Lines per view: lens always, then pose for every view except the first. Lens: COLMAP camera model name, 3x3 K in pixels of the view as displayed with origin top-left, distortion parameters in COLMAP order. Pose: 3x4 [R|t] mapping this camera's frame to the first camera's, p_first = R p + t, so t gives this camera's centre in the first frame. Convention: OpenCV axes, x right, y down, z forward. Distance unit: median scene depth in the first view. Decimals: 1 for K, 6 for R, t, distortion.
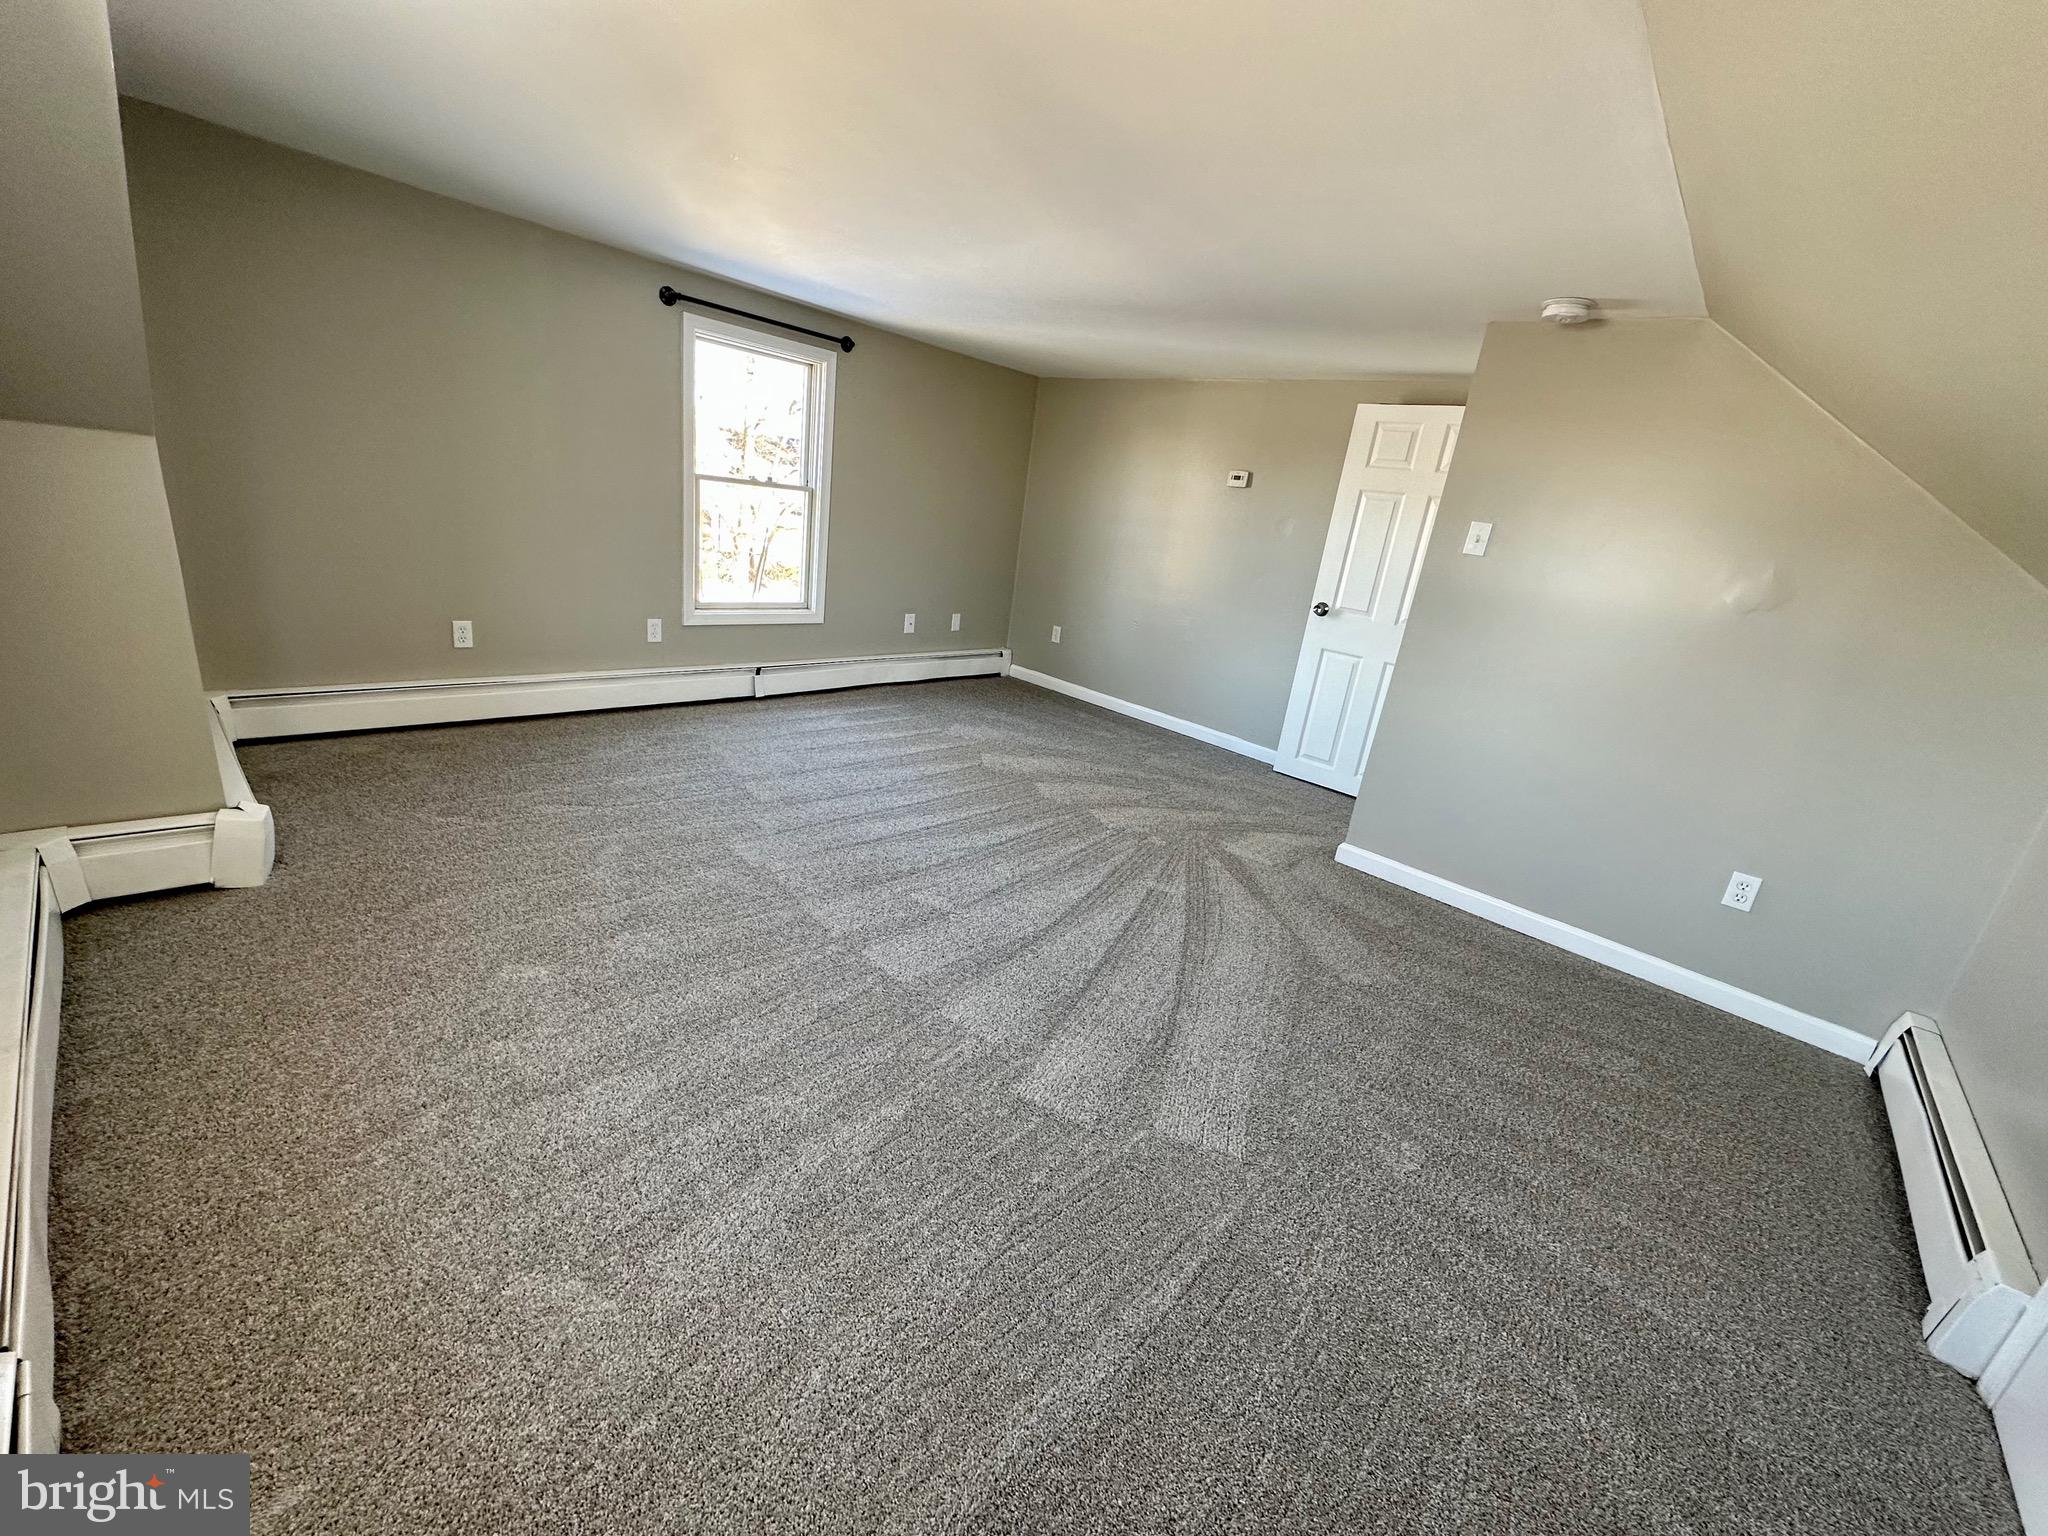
lens RADIAL K [[813.1, 0, 1021.1], [0, 813.1, 768.1], [0, 0, 1]] dist [-0.002407, -0.000567]
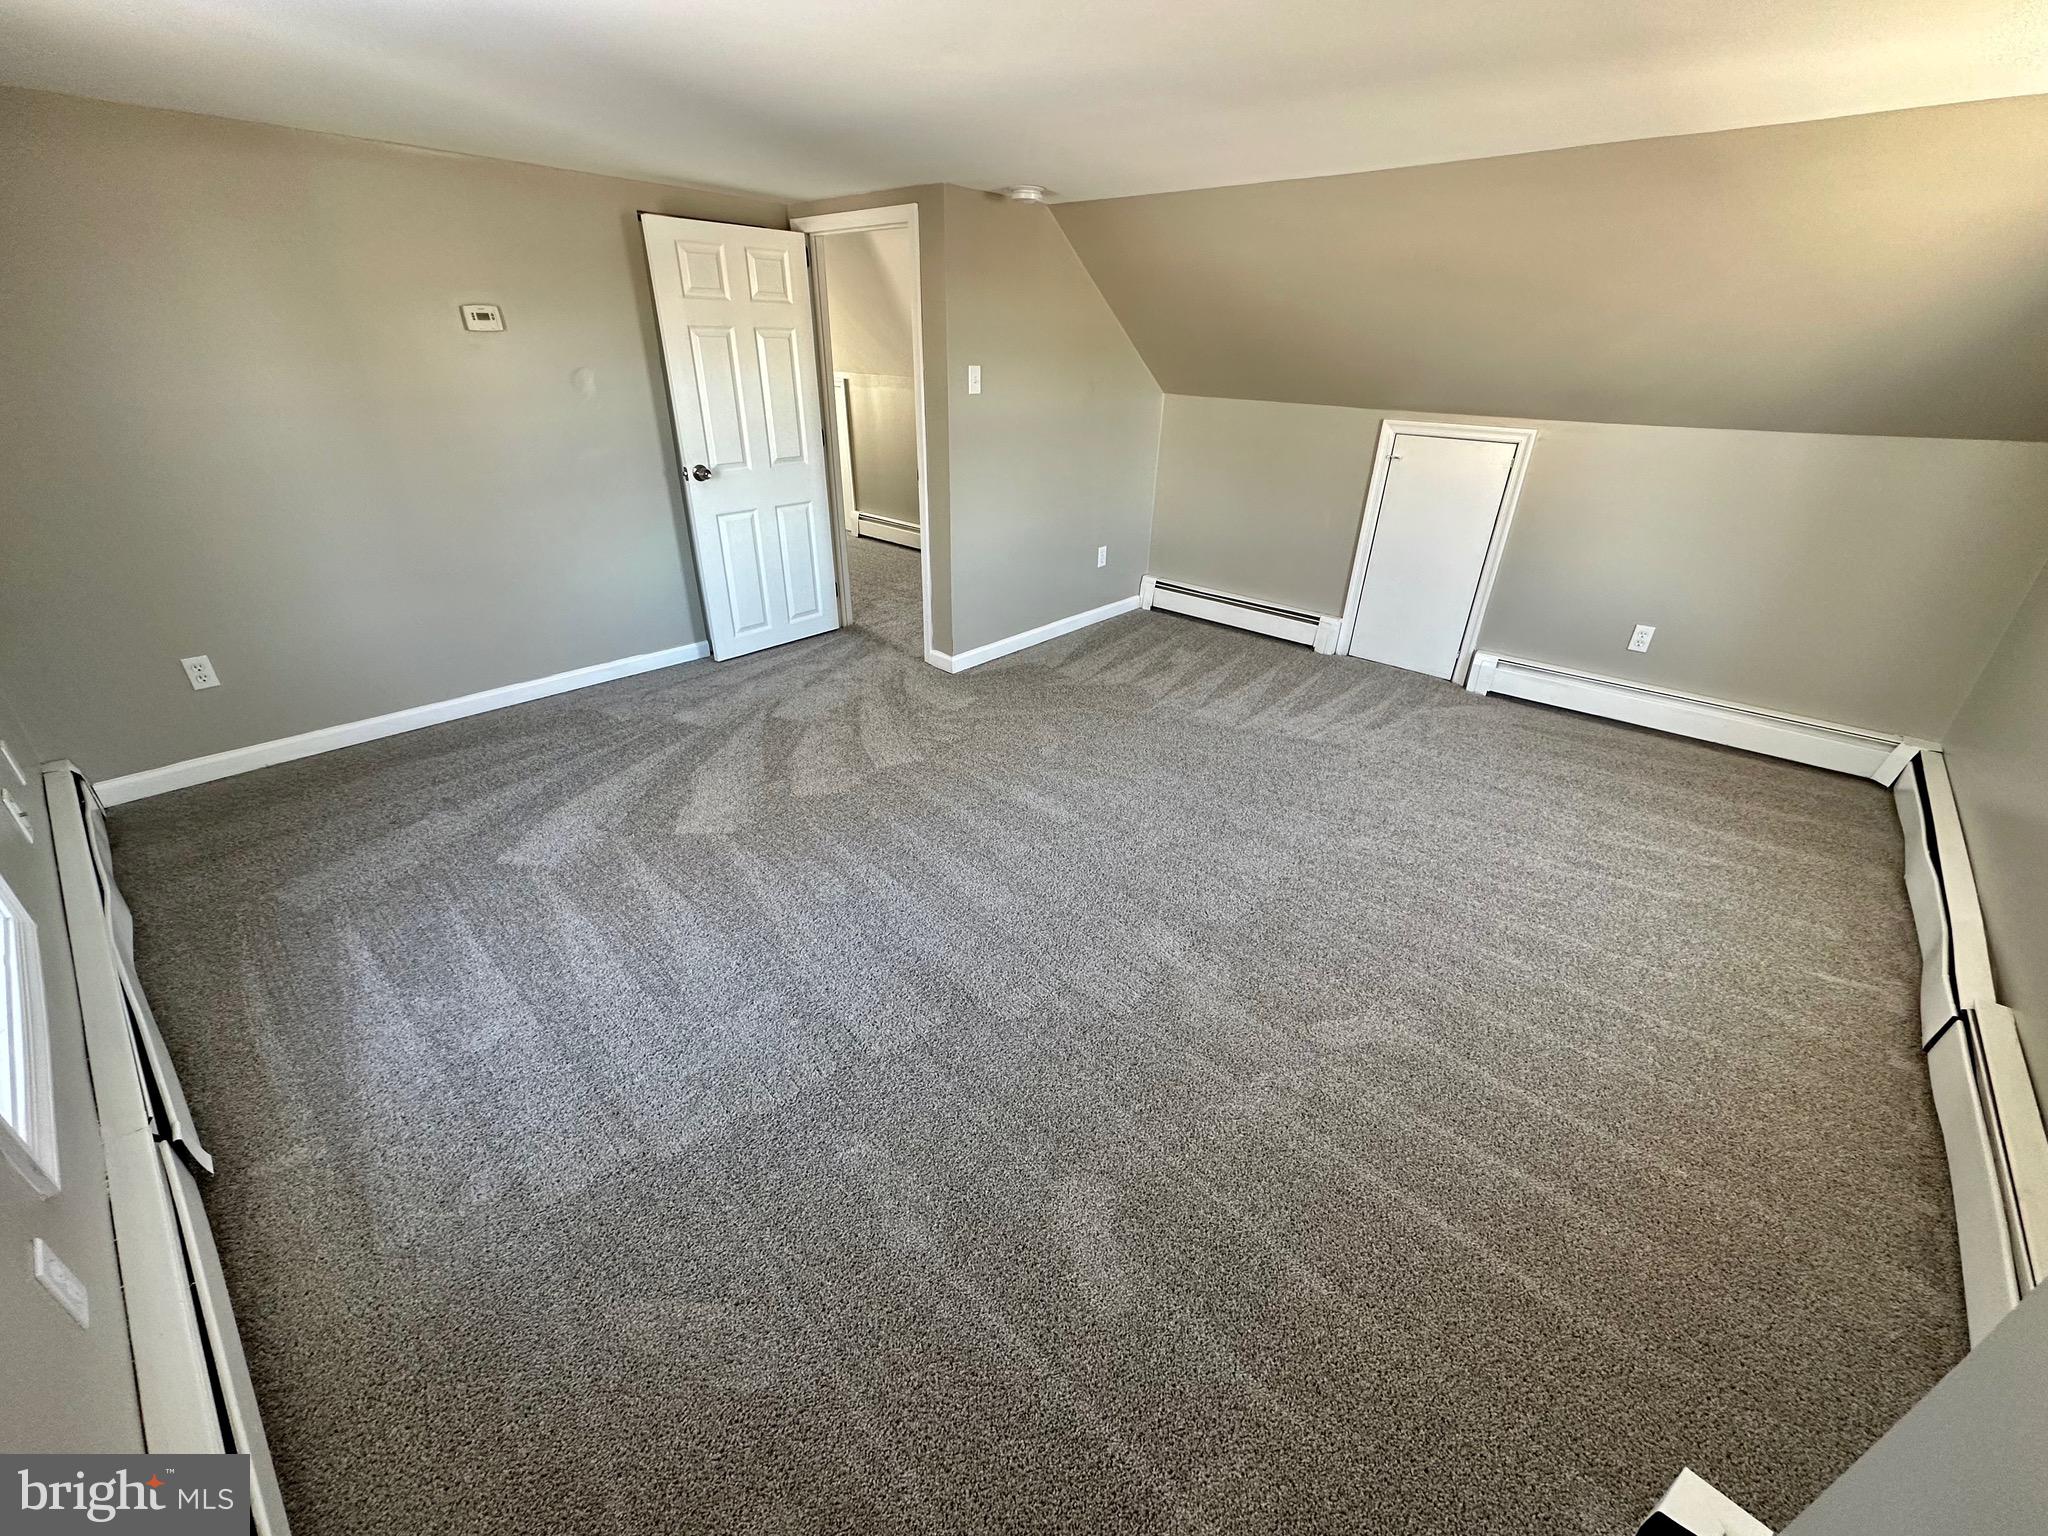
lens RADIAL K [[813.1, 0, 1019.9], [0, 813.1, 769.3], [0, 0, 1]] dist [-0.002407, -0.000567]
pose [[-0.017560, -0.578601, 0.815422, -0.530952], [0.284147, 0.779033, 0.558899, -0.329082], [-0.958620, 0.241514, 0.150728, 0.589507]]
